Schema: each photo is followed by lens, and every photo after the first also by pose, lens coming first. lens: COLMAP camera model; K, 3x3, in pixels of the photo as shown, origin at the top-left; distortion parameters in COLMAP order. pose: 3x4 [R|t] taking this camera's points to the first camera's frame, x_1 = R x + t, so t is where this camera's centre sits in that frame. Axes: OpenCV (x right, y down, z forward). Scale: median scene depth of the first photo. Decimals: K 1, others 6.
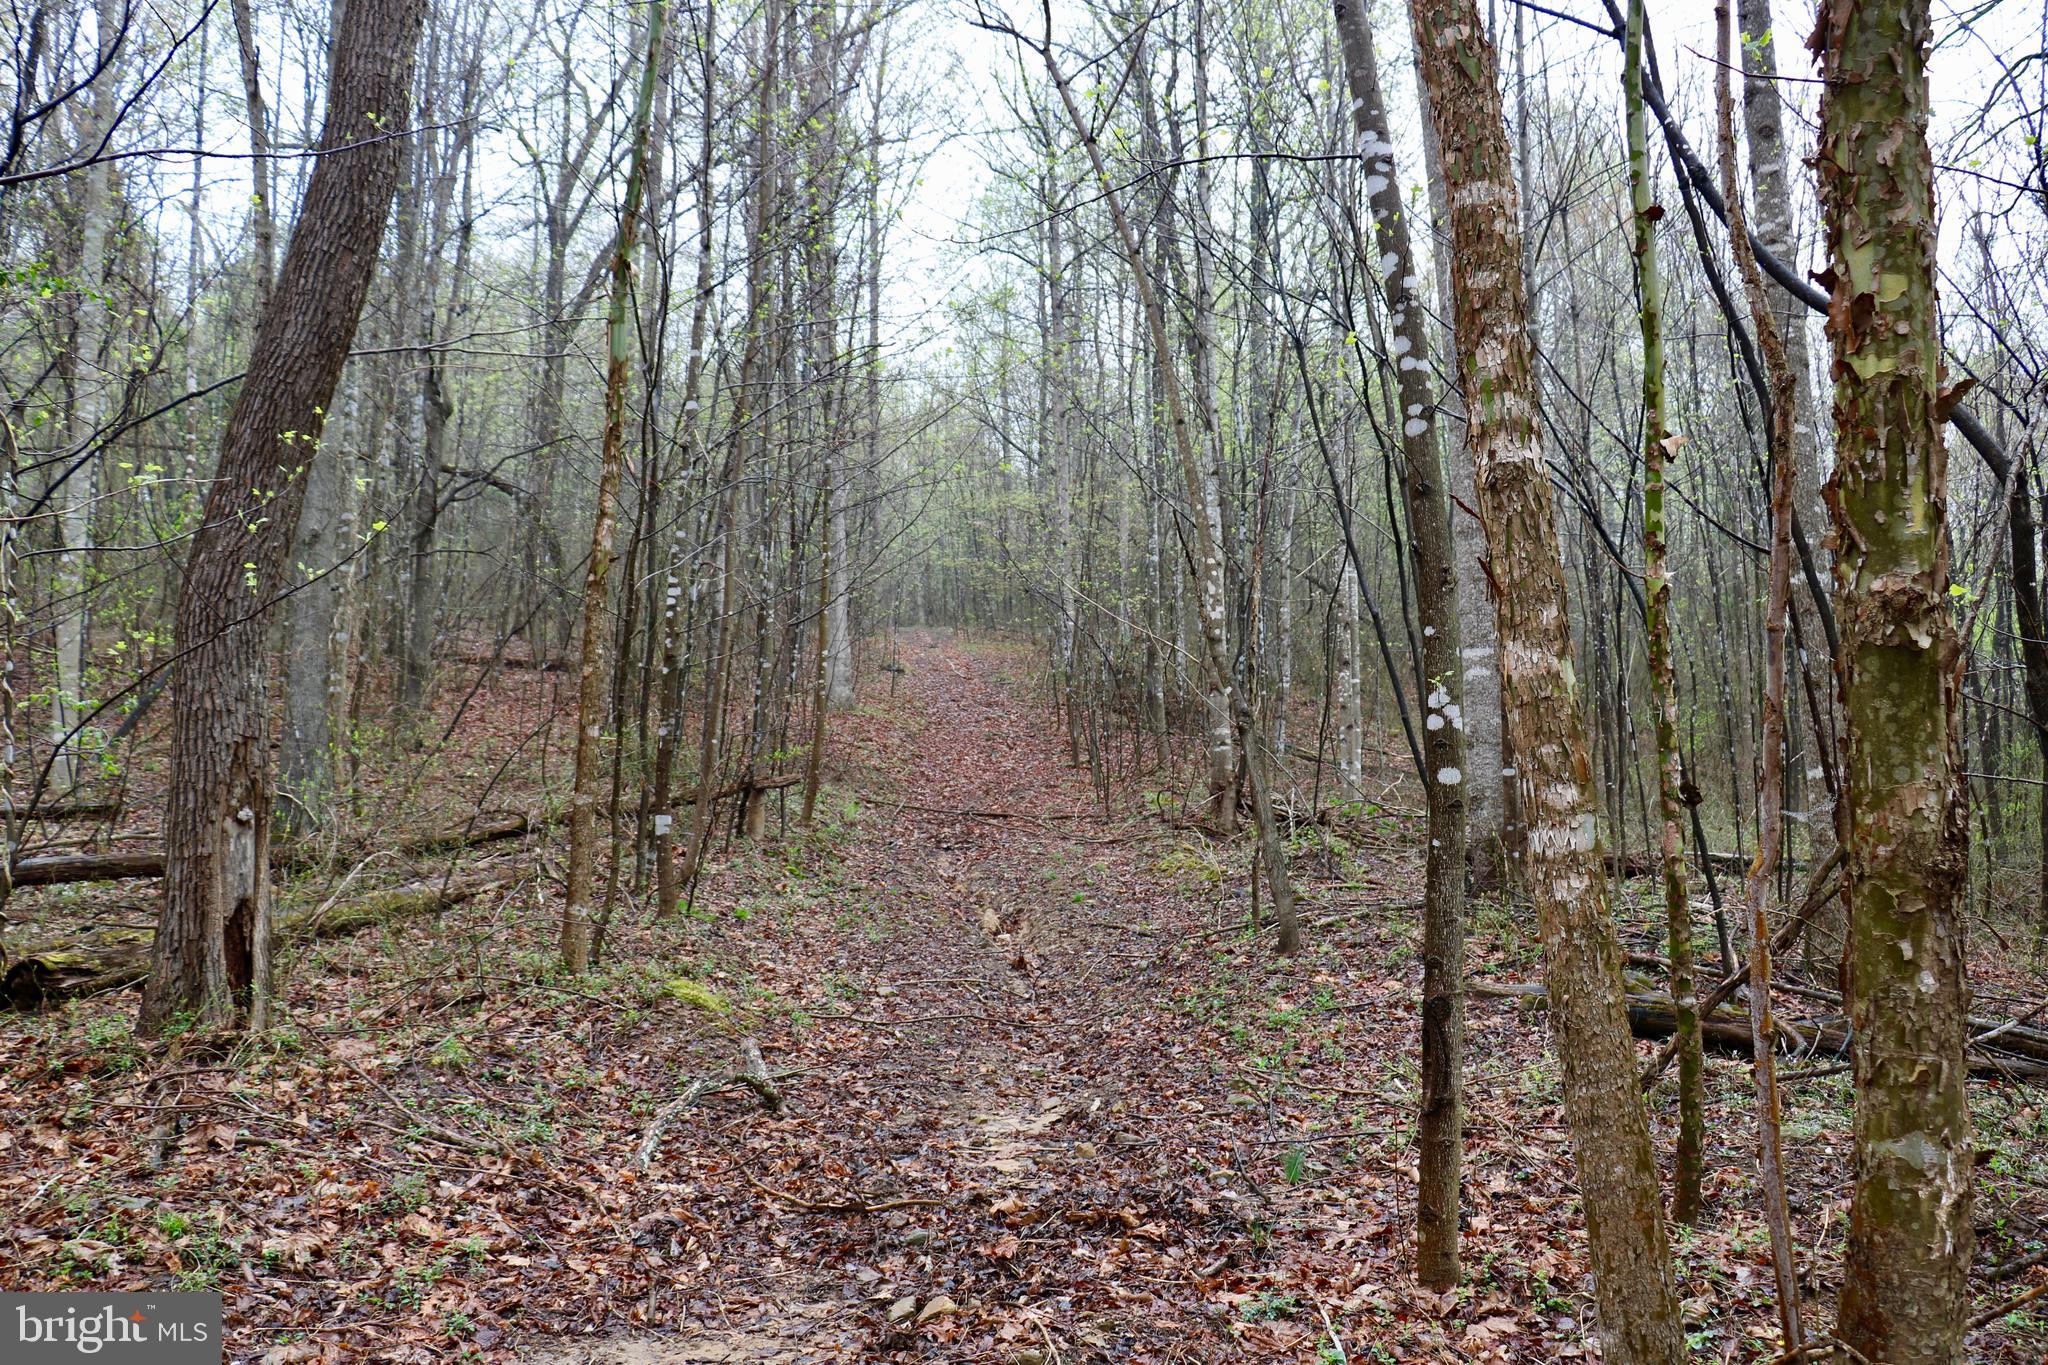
lens RADIAL K [[1662.8, 0, 1014.8], [0, 1662.8, 699.0], [0, 0, 1]] dist [-0.179291, 0.142067]
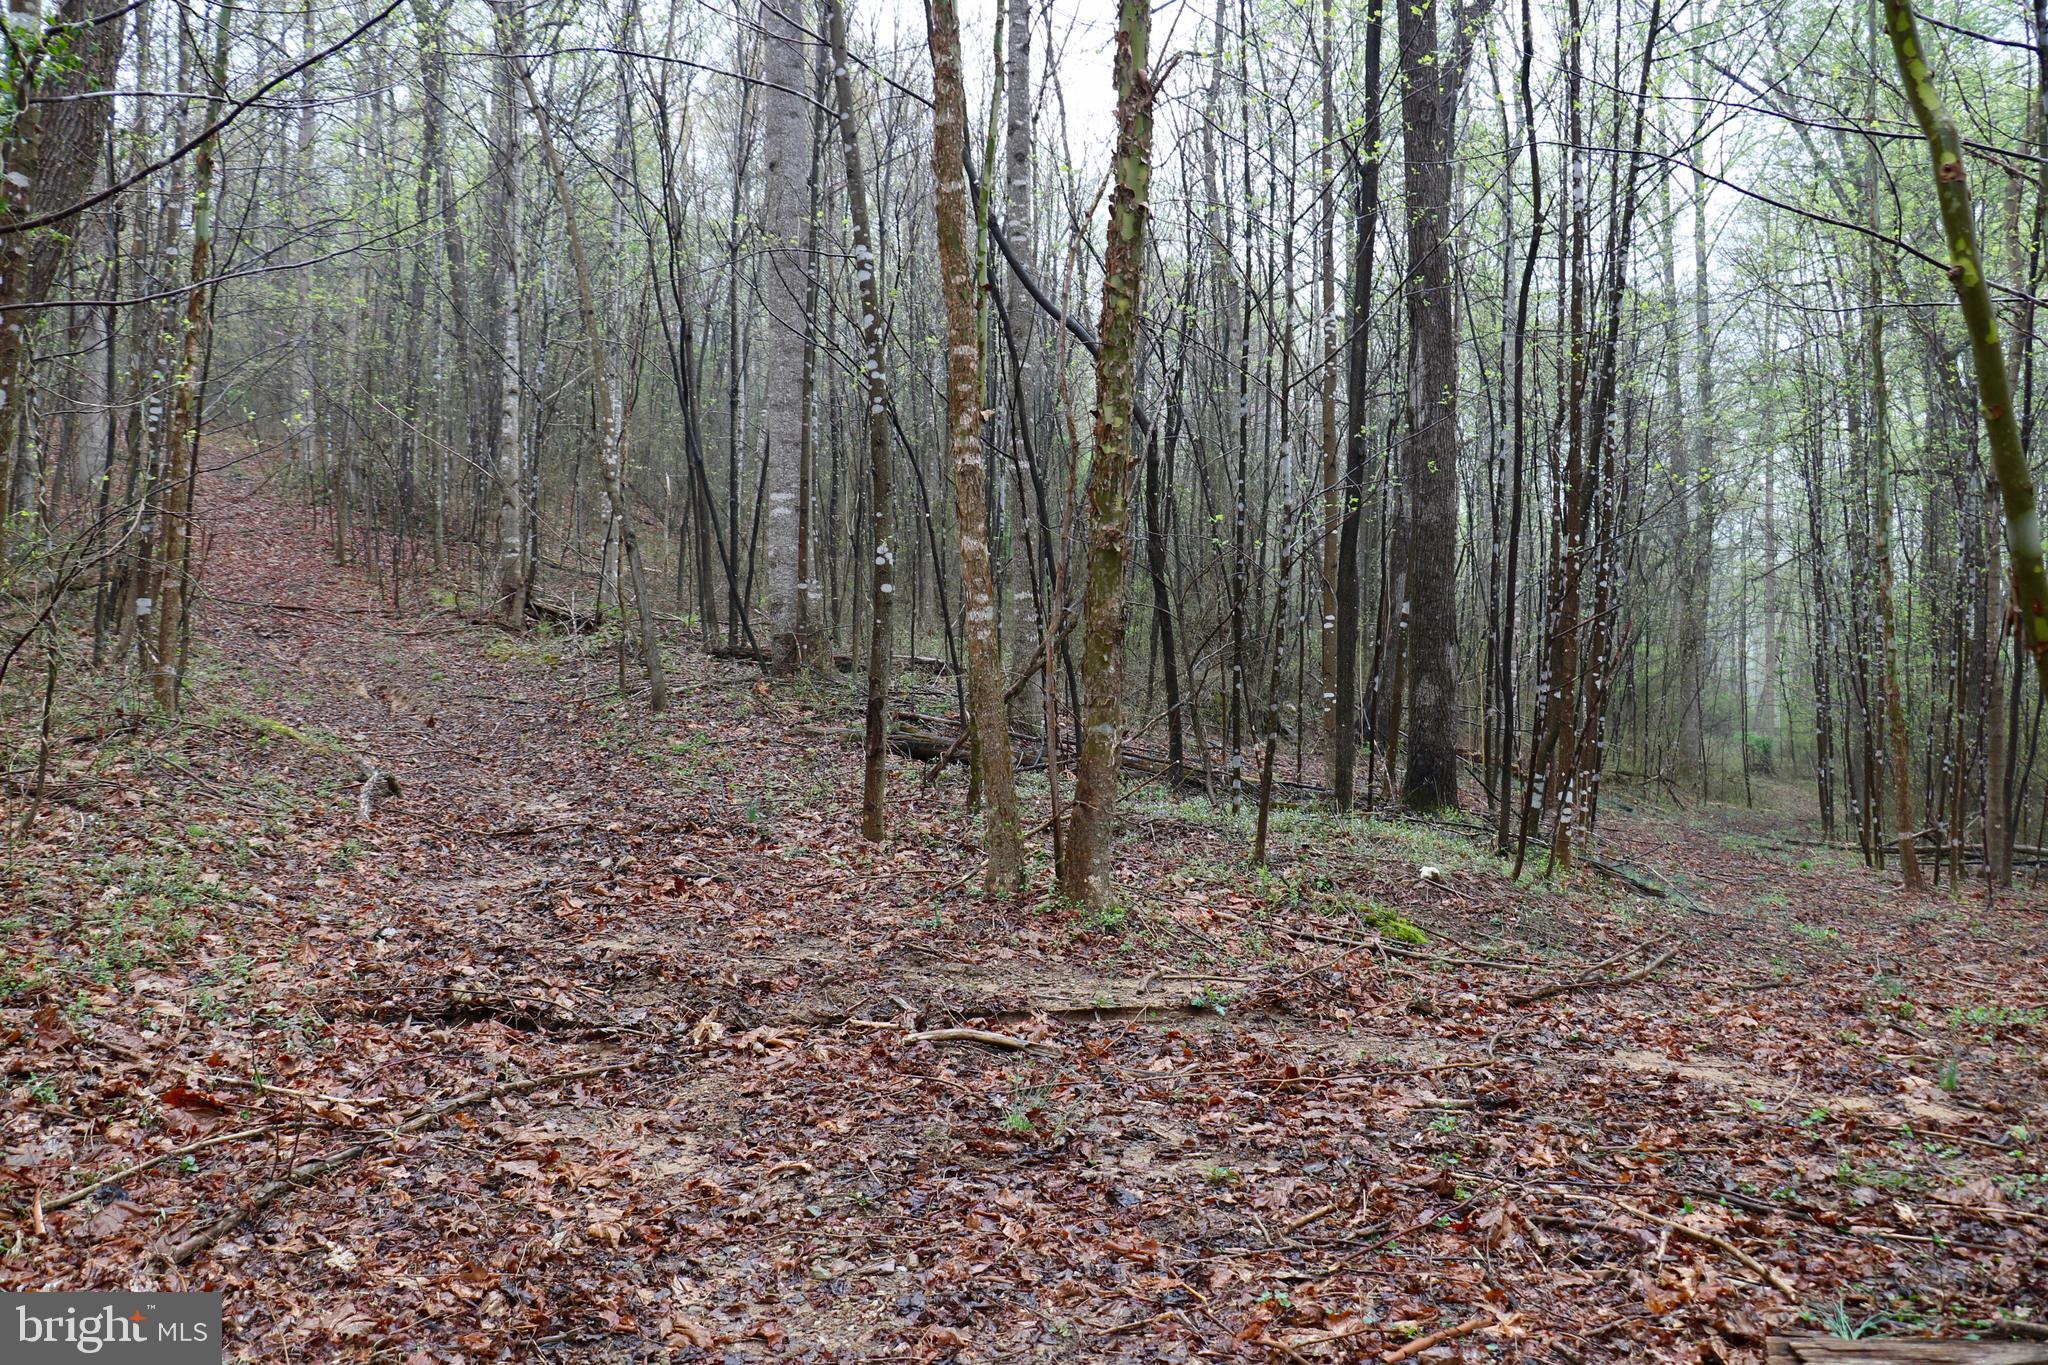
lens RADIAL K [[1662.8, 0, 1014.8], [0, 1662.8, 699.0], [0, 0, 1]] dist [-0.179291, 0.142067]
pose [[0.880572, 0.006837, 0.473863, -0.522593], [-0.061486, 0.993093, 0.099930, -0.028889], [-0.469907, -0.117132, 0.874910, -0.808516]]
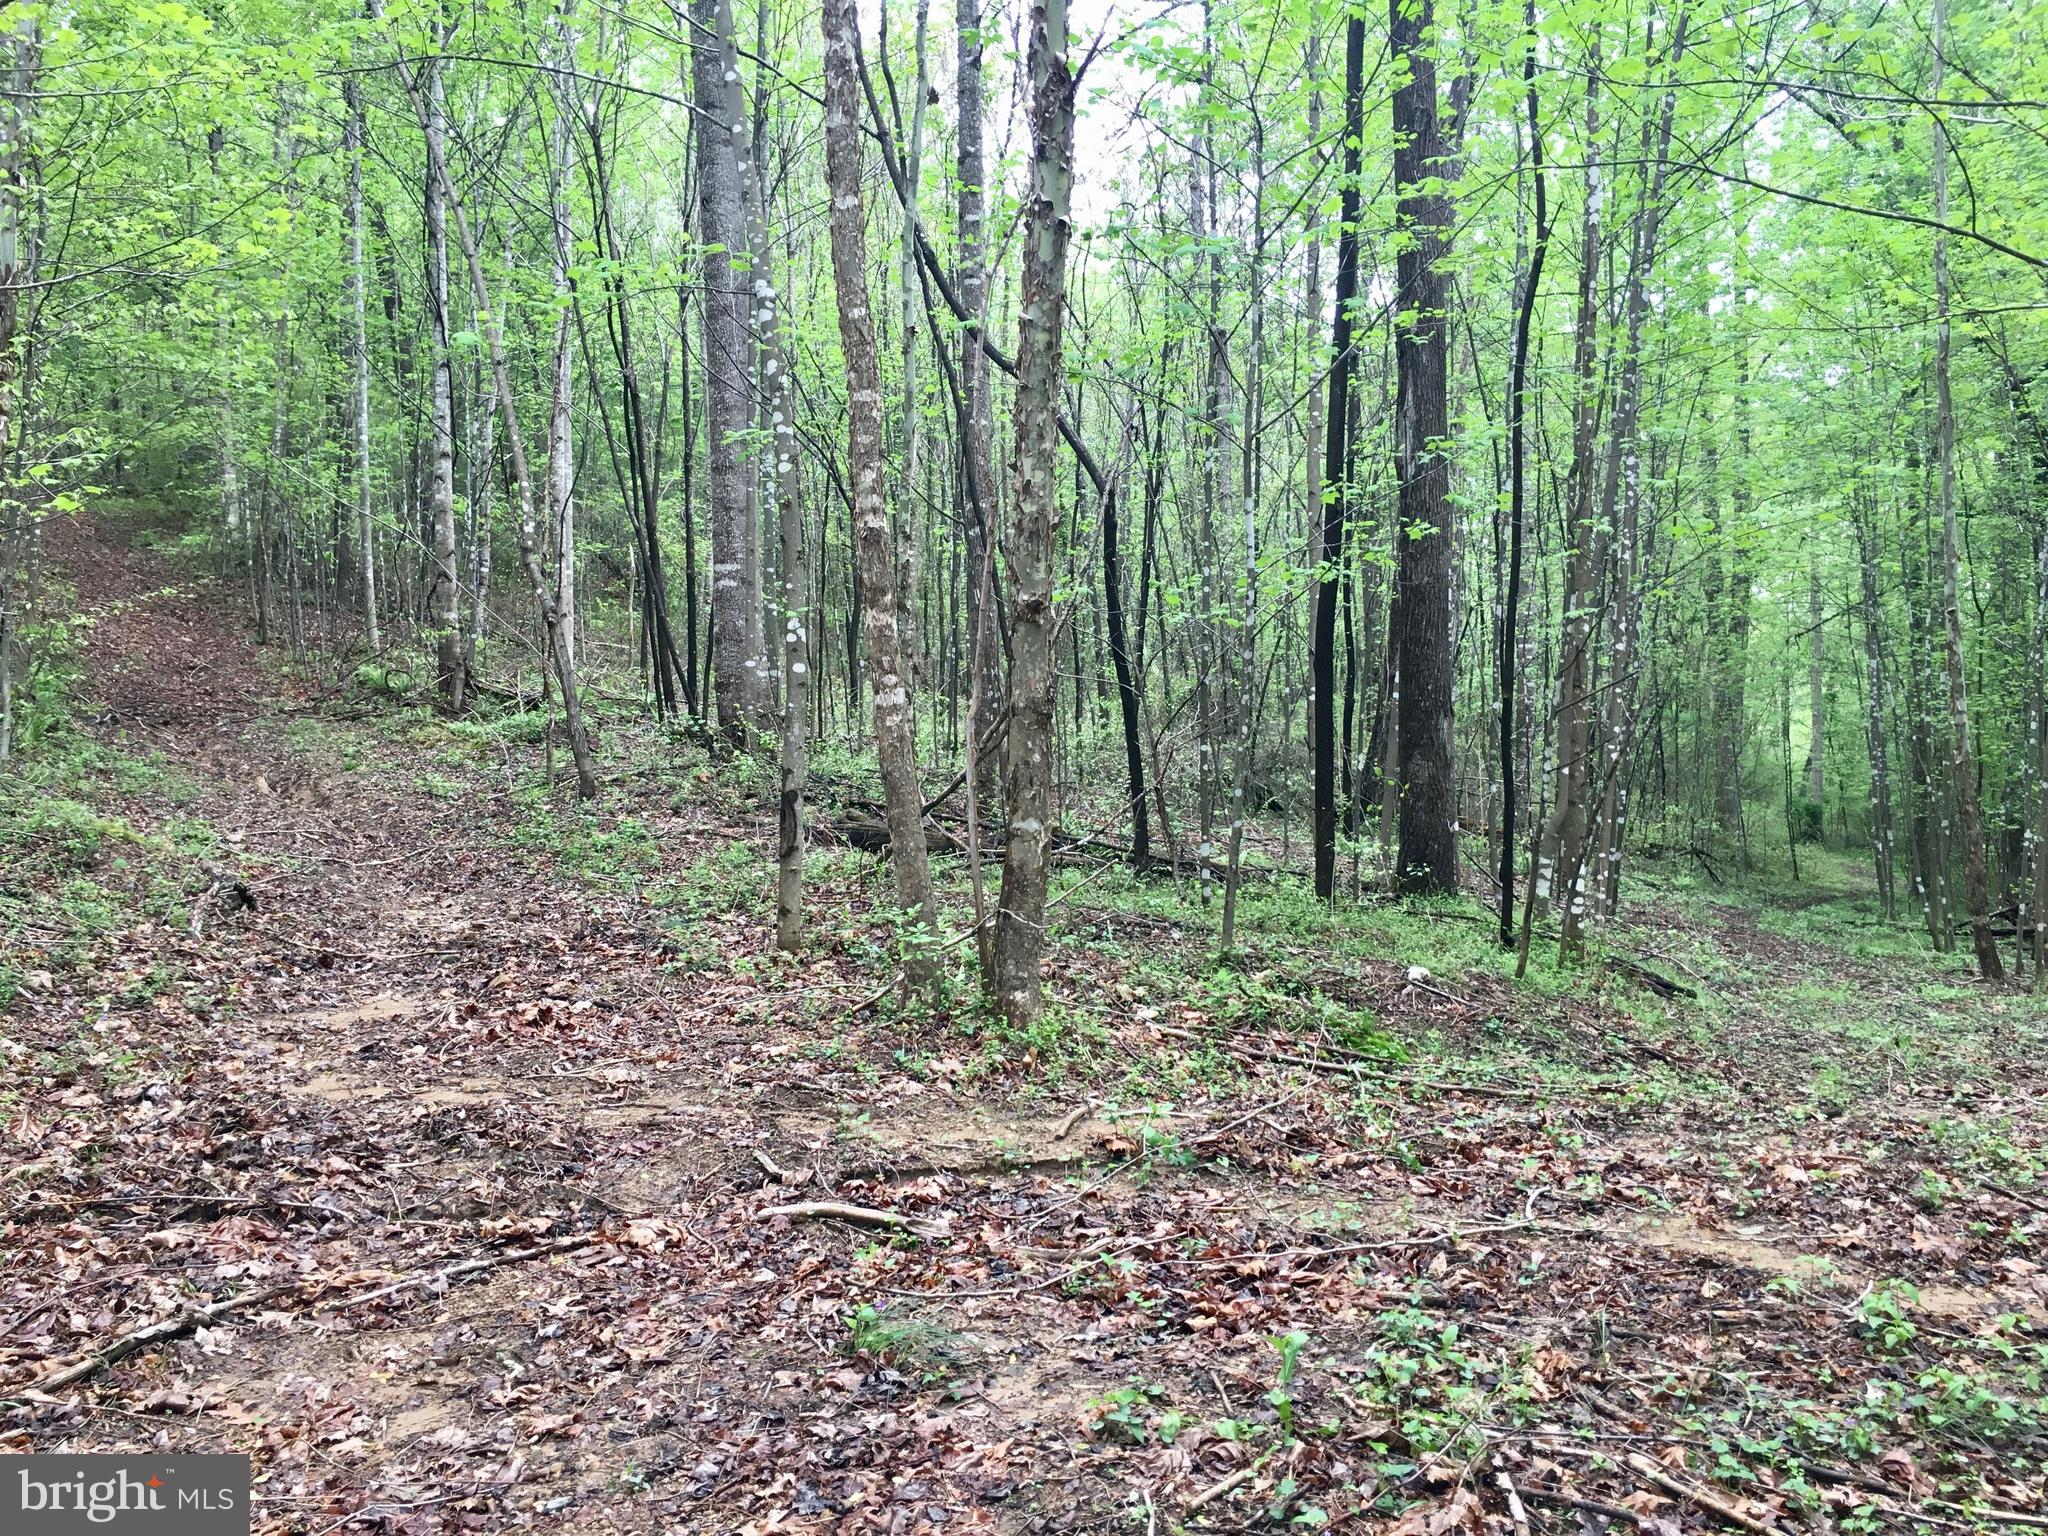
lens RADIAL K [[1693.0, 0, 1024.0], [0, 1693.0, 768.0], [0, 0, 1]] dist [0.061369, -0.069590]
pose [[0.878234, -0.005071, 0.478205, -0.382551], [-0.046970, 0.994195, 0.096804, -0.033355], [-0.475920, -0.107478, 0.872897, -0.703040]]
